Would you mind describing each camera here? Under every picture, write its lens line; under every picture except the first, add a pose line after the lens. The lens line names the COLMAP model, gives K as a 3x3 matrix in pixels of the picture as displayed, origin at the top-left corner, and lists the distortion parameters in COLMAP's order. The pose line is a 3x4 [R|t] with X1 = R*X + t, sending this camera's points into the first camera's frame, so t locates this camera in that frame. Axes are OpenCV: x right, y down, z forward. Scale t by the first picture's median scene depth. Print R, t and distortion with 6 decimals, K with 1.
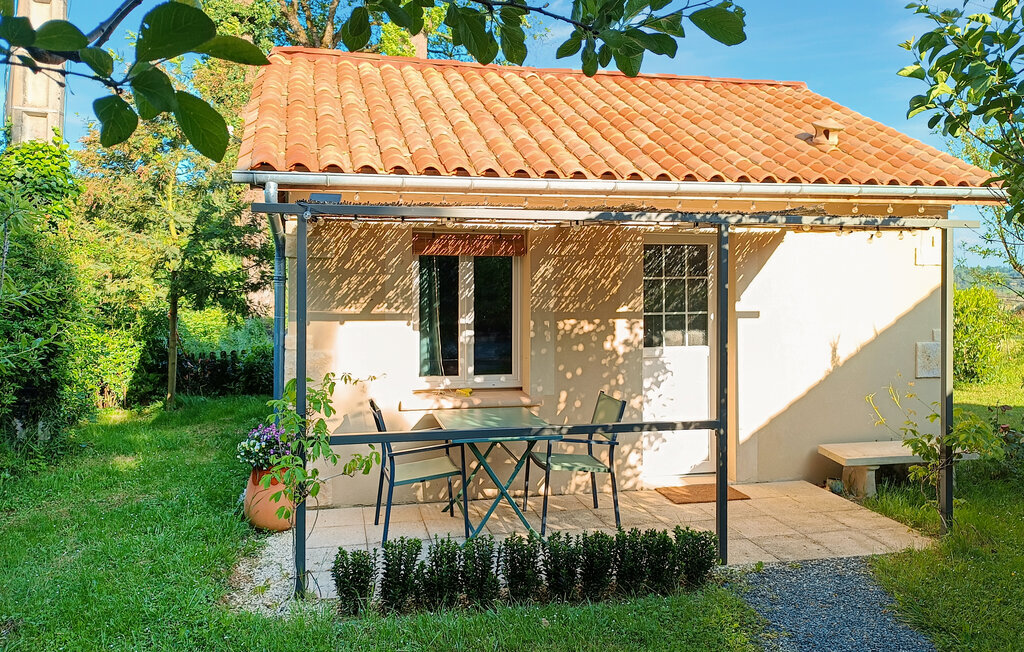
lens RADIAL K [[778.9, 0, 545.9], [0, 778.9, 181.3], [0, 0, 1]] dist [0.000265, 0.027144]
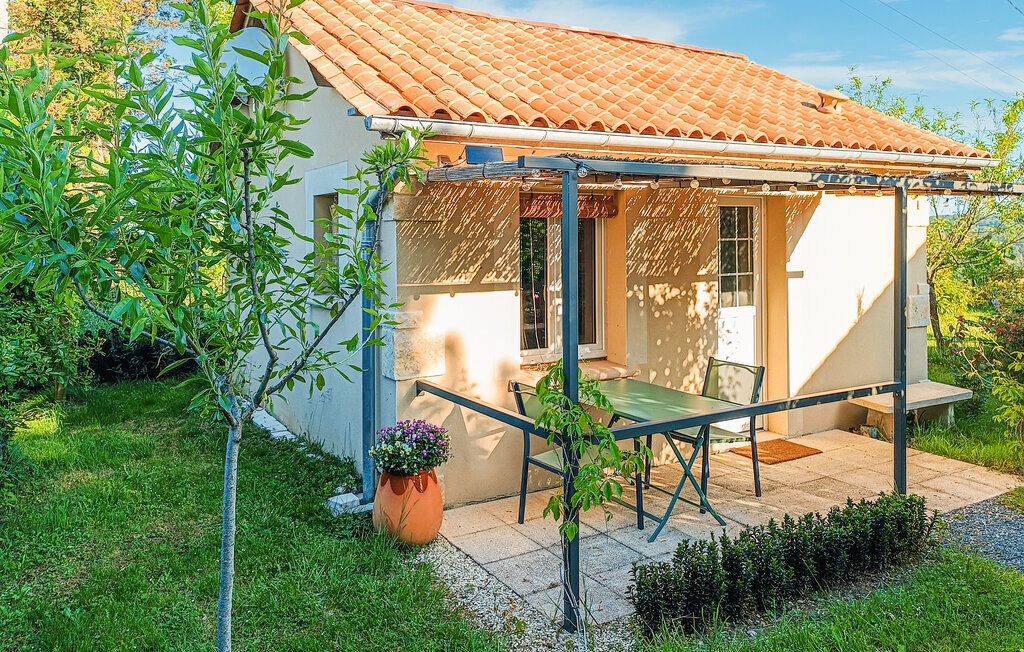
lens RADIAL K [[751.4, 0, 510.6], [0, 751.4, 143.1], [0, 0, 1]] dist [0.008895, 0.007680]
pose [[0.953561, 0.029000, 0.299801, -0.428456], [-0.029753, 0.999555, -0.002053, 0.010461], [-0.299727, -0.006962, 0.954000, 0.168329]]
